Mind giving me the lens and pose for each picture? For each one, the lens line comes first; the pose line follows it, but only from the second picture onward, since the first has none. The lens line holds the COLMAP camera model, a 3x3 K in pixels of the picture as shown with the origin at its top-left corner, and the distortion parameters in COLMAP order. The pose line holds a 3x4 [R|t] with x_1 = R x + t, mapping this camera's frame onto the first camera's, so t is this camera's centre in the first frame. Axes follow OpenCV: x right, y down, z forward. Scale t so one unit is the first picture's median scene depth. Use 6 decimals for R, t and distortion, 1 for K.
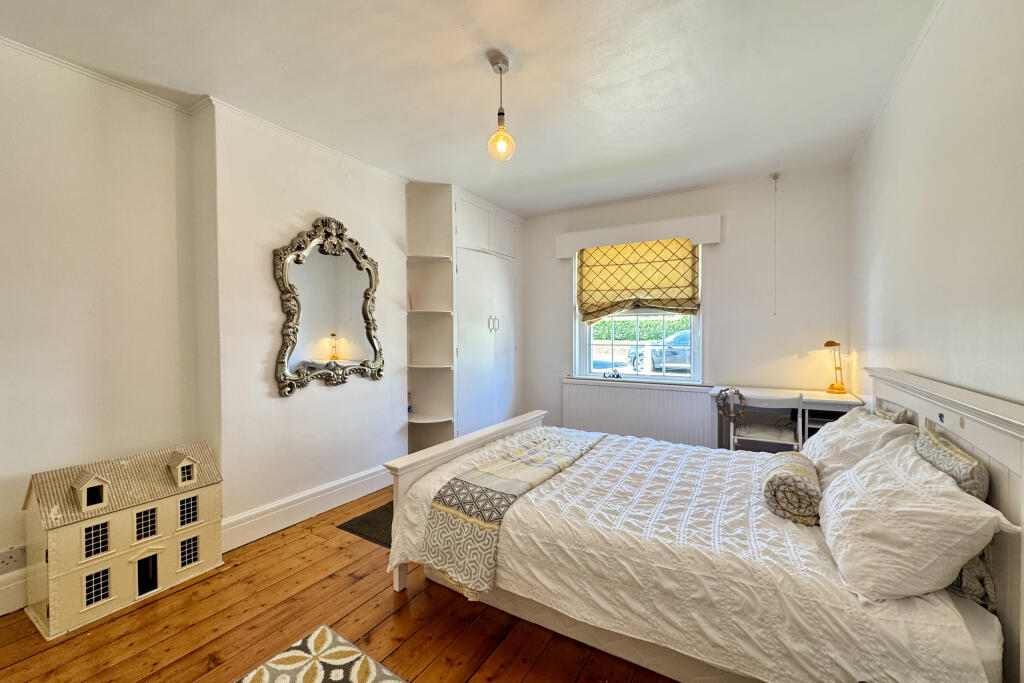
lens RADIAL K [[409.1, 0, 512.9], [0, 409.1, 340.1], [0, 0, 1]] dist [0.001162, -0.000340]
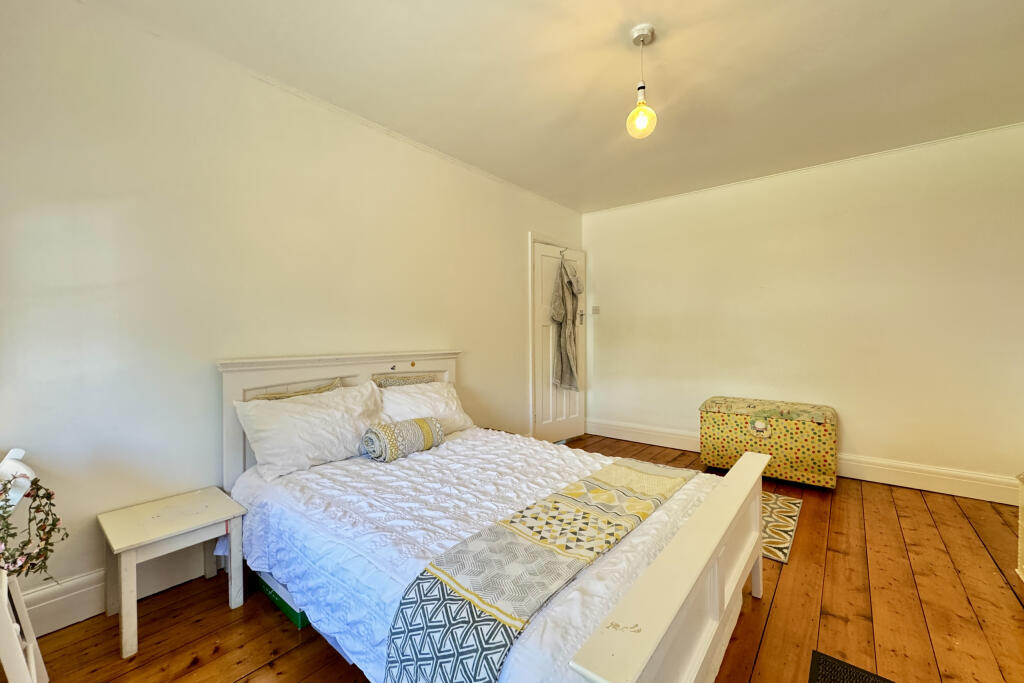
lens RADIAL K [[409.1, 0, 512.3], [0, 409.1, 338.5], [0, 0, 1]] dist [0.001162, -0.000340]
pose [[-0.989666, 0.004834, 0.143313, 0.159989], [0.007339, 0.999829, 0.016952, 0.018957], [-0.143207, 0.017828, -0.989532, 2.406834]]
